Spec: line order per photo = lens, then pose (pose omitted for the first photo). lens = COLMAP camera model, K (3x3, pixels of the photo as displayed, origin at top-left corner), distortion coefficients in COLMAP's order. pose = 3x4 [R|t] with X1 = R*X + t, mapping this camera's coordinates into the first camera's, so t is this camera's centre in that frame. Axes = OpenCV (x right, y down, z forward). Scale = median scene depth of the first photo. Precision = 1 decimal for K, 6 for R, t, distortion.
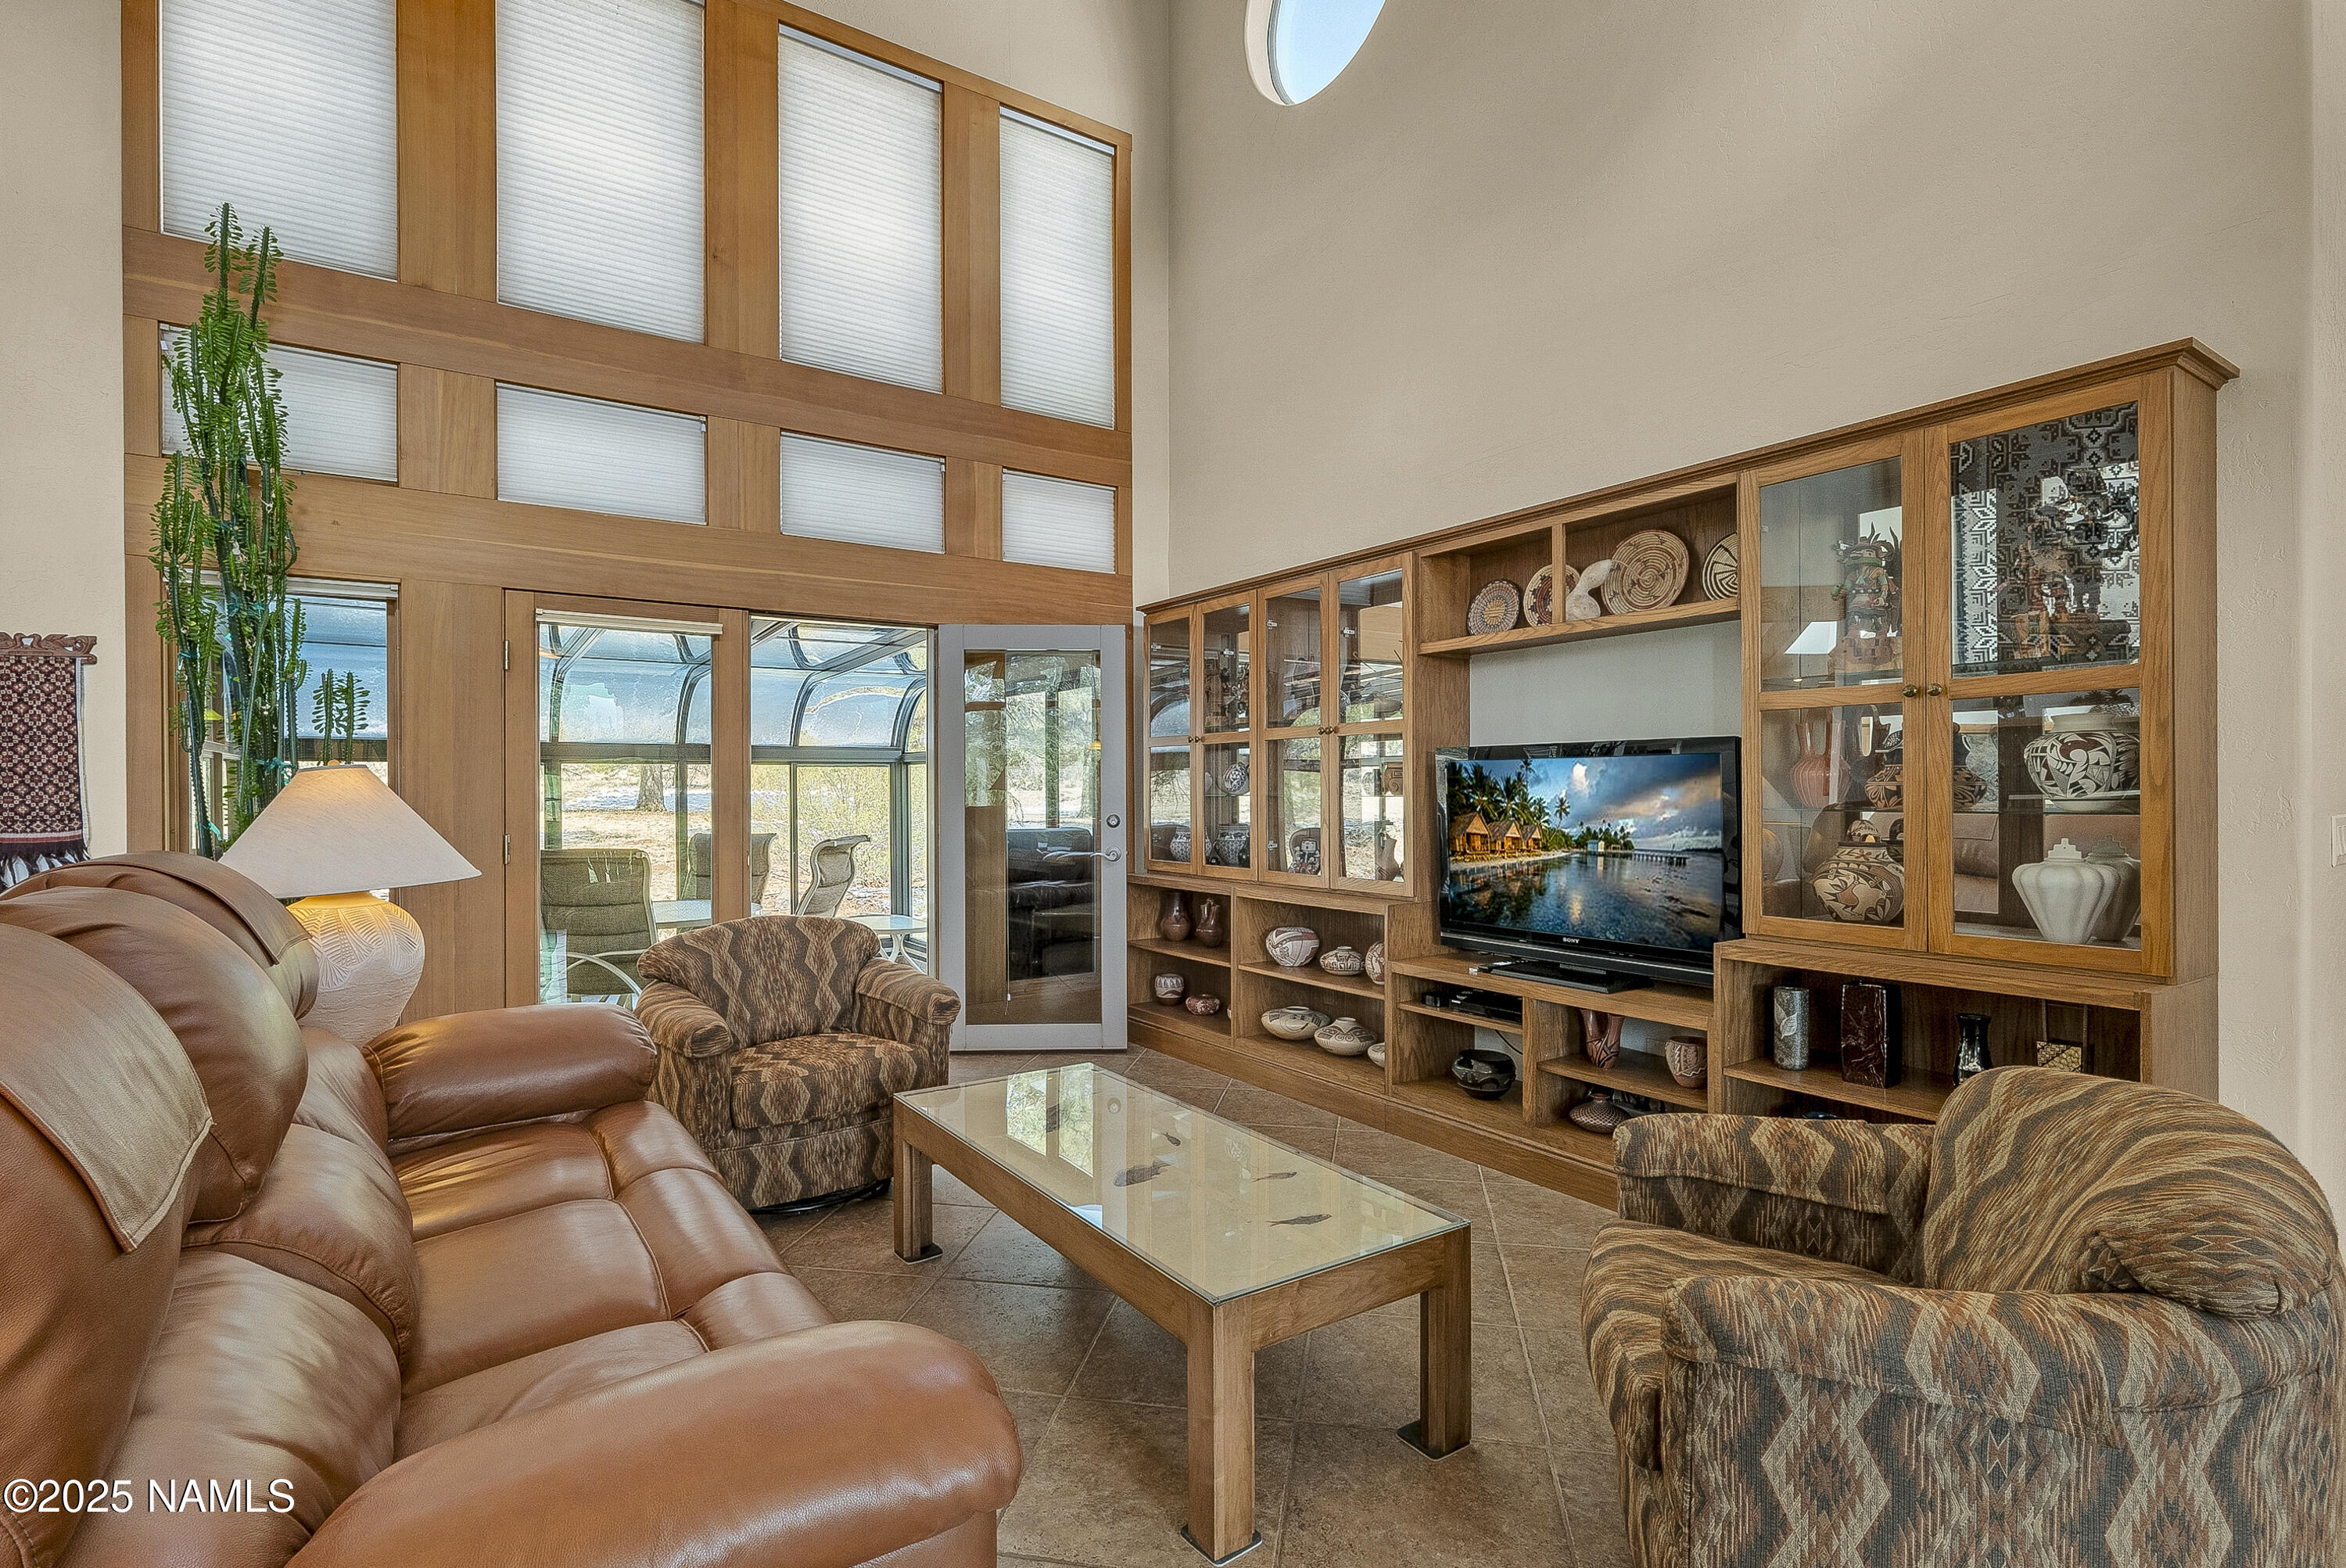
lens RADIAL K [[1150.6, 0, 1173.0], [0, 1150.6, 784.0], [0, 0, 1]] dist [0.024524, -0.000508]
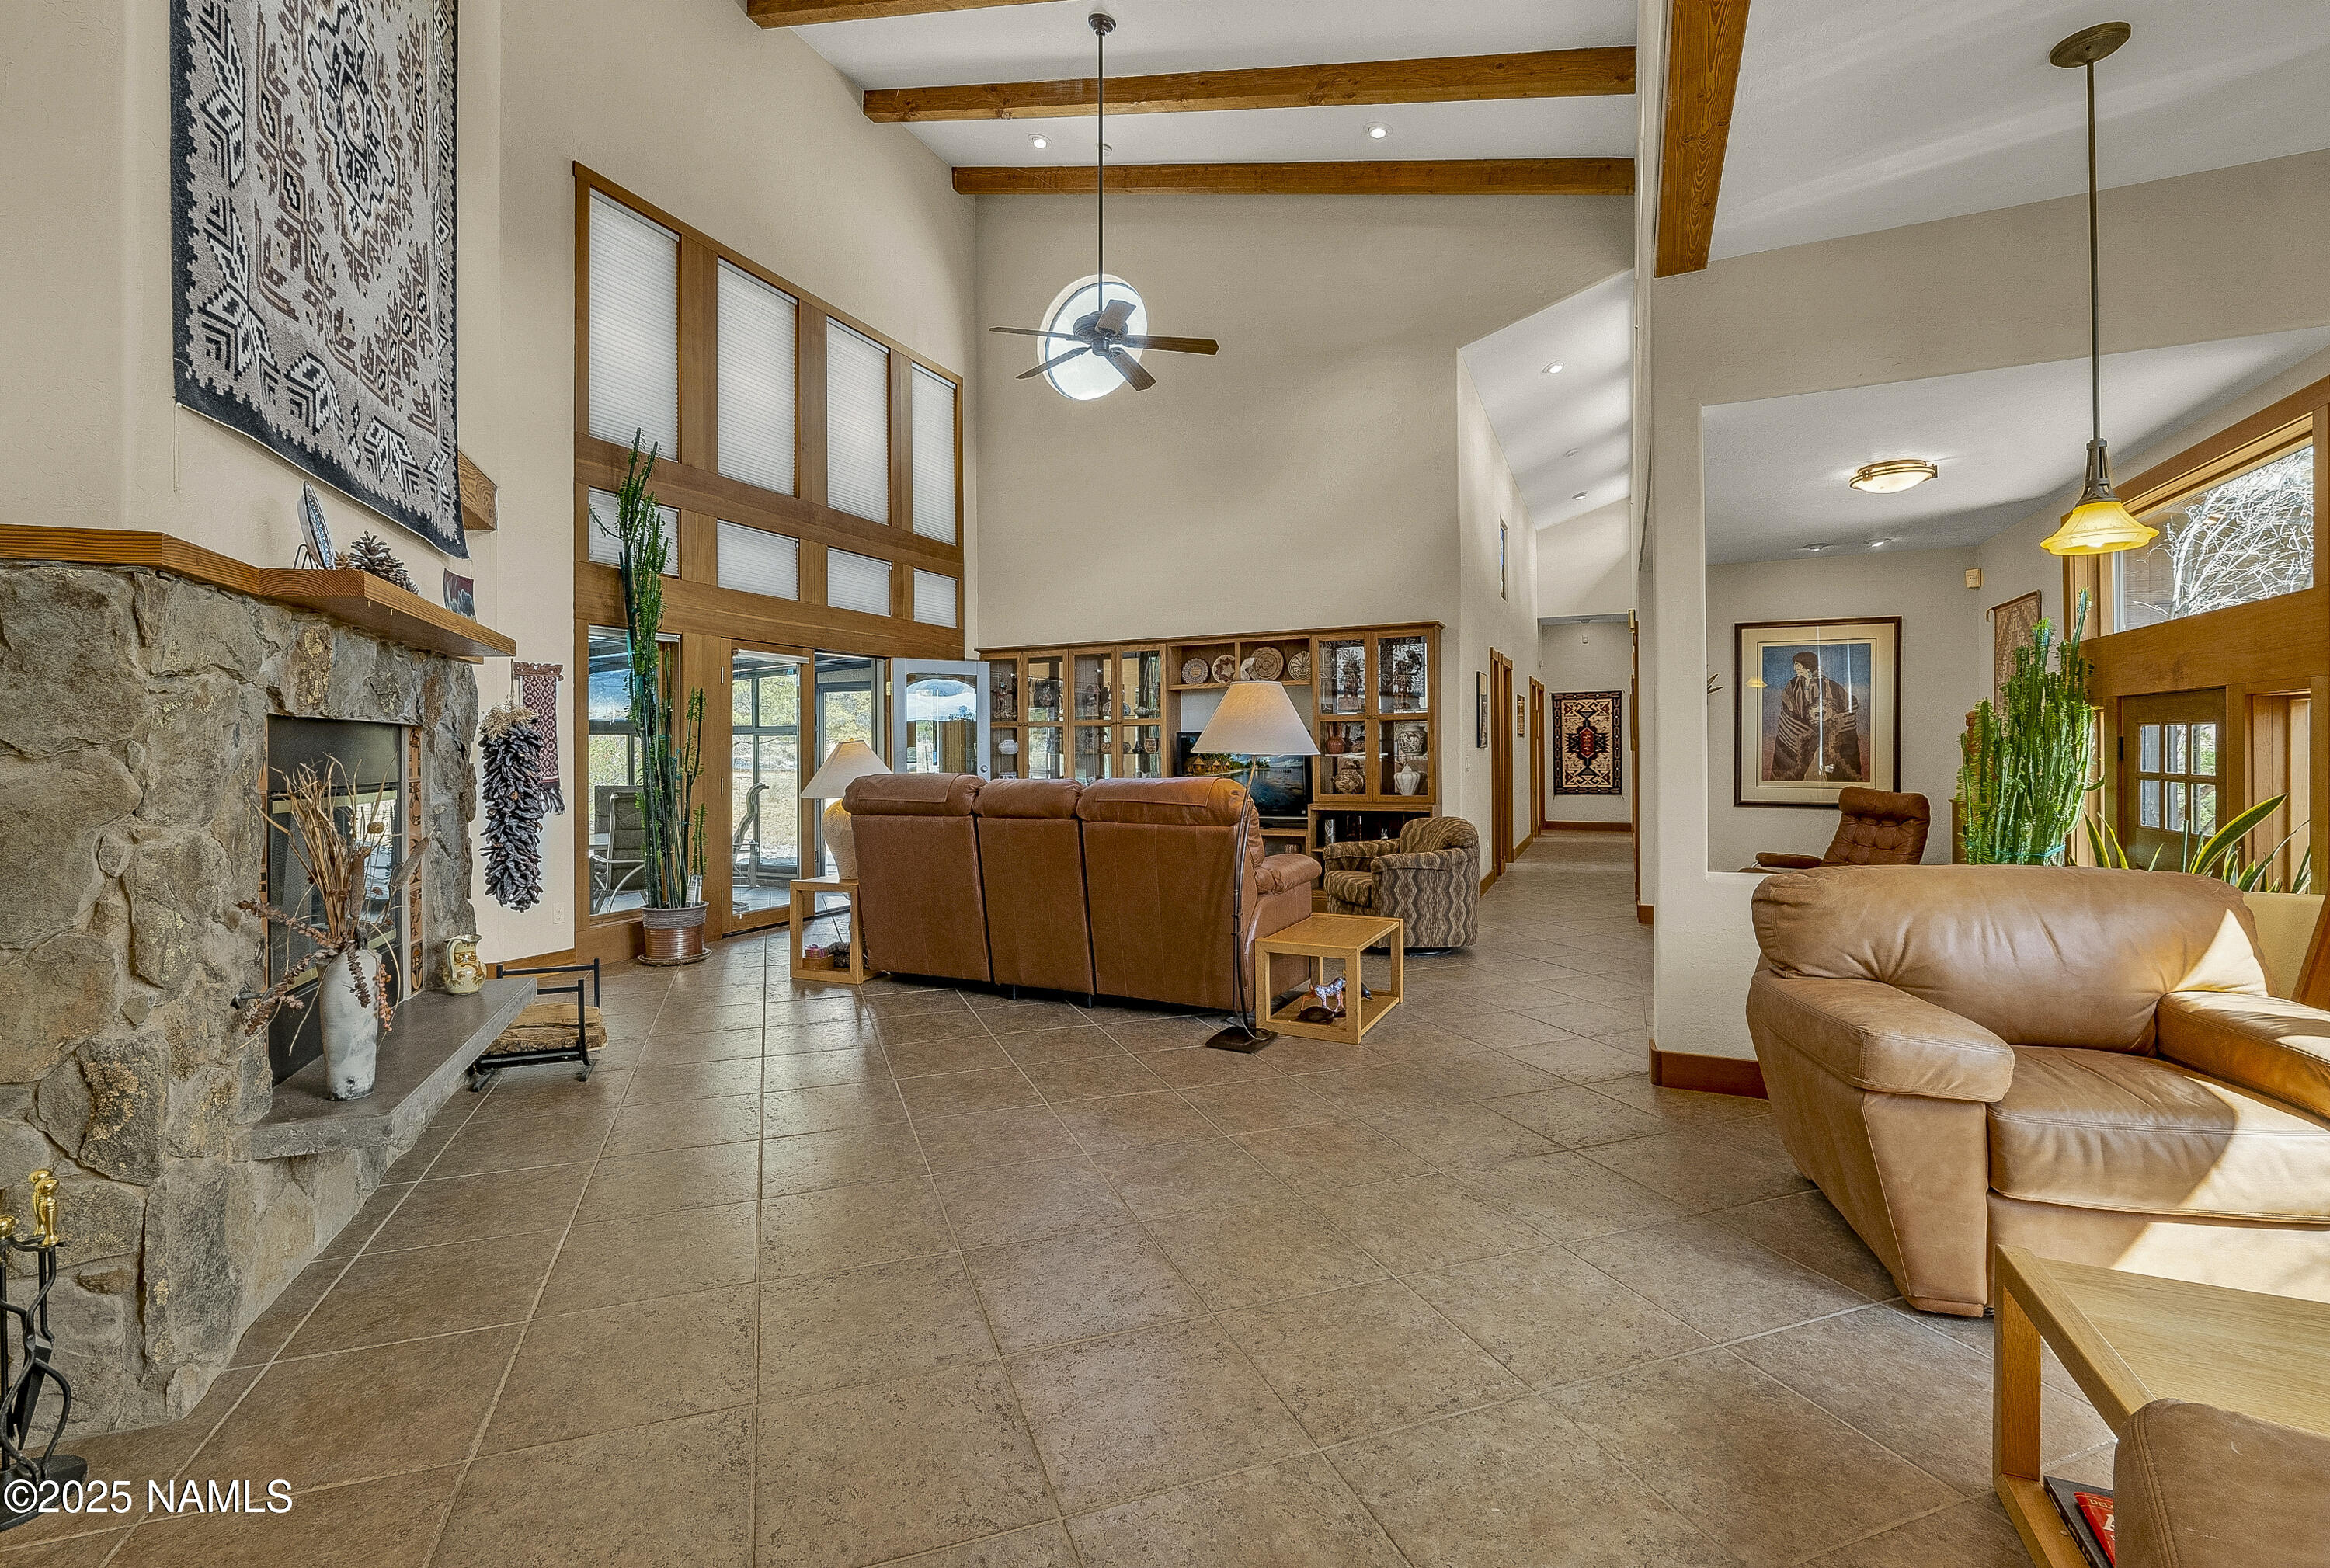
lens RADIAL K [[1035.3, 0, 1165.0], [0, 1035.3, 784.0], [0, 0, 1]] dist [0.003440, -0.005360]
pose [[0.851412, -0.018313, 0.524178, -0.793510], [0.002649, 0.999528, 0.030617, 0.007436], [-0.524491, -0.024679, 0.851058, -0.662744]]
